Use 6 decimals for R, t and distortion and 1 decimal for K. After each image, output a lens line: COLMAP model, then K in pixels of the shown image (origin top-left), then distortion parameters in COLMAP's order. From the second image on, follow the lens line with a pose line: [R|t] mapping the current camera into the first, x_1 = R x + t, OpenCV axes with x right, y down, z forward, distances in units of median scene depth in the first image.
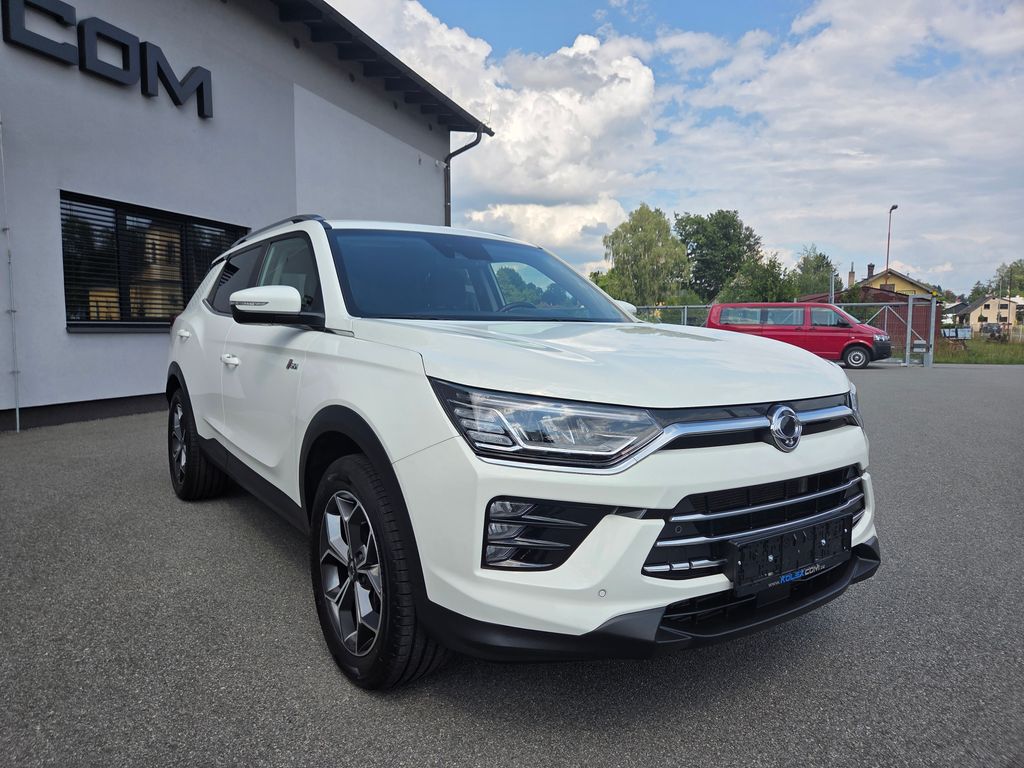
lens RADIAL K [[696.2, 0, 515.0], [0, 696.2, 384.3], [0, 0, 1]] dist [0.046173, -0.039838]
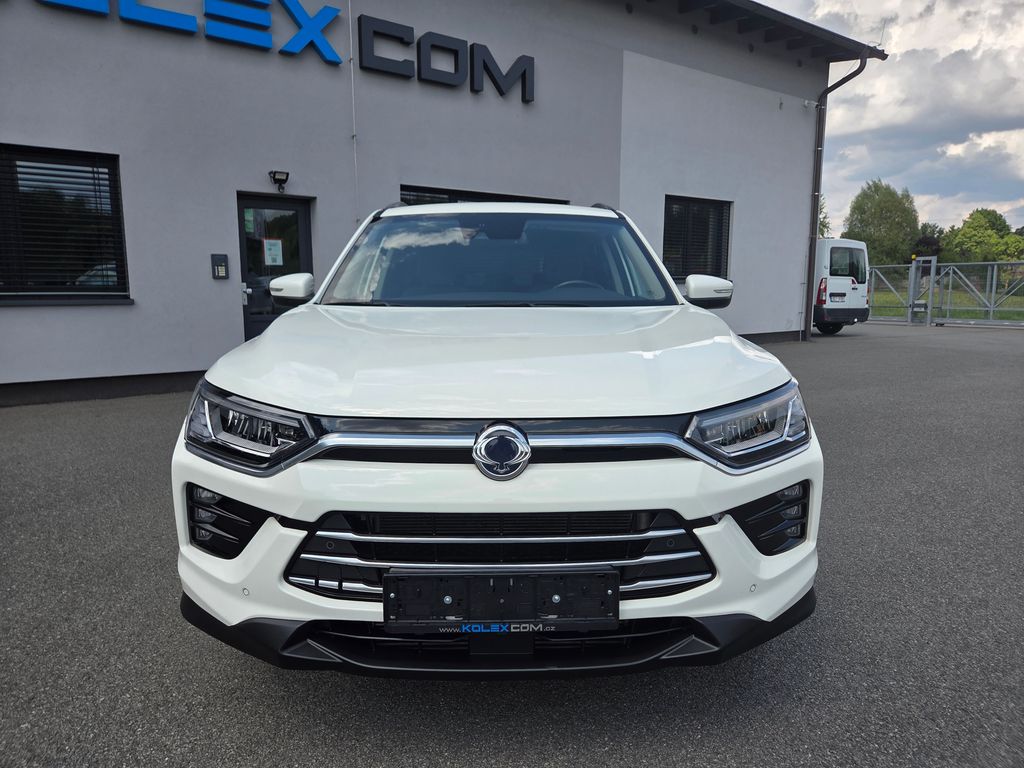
lens RADIAL K [[696.2, 0, 515.0], [0, 696.2, 384.3], [0, 0, 1]] dist [0.046173, -0.039838]
pose [[0.825101, 0.070537, -0.560565, 0.207712], [-0.038075, 0.996862, 0.069393, -0.017995], [0.563701, -0.035913, 0.825197, 0.081305]]
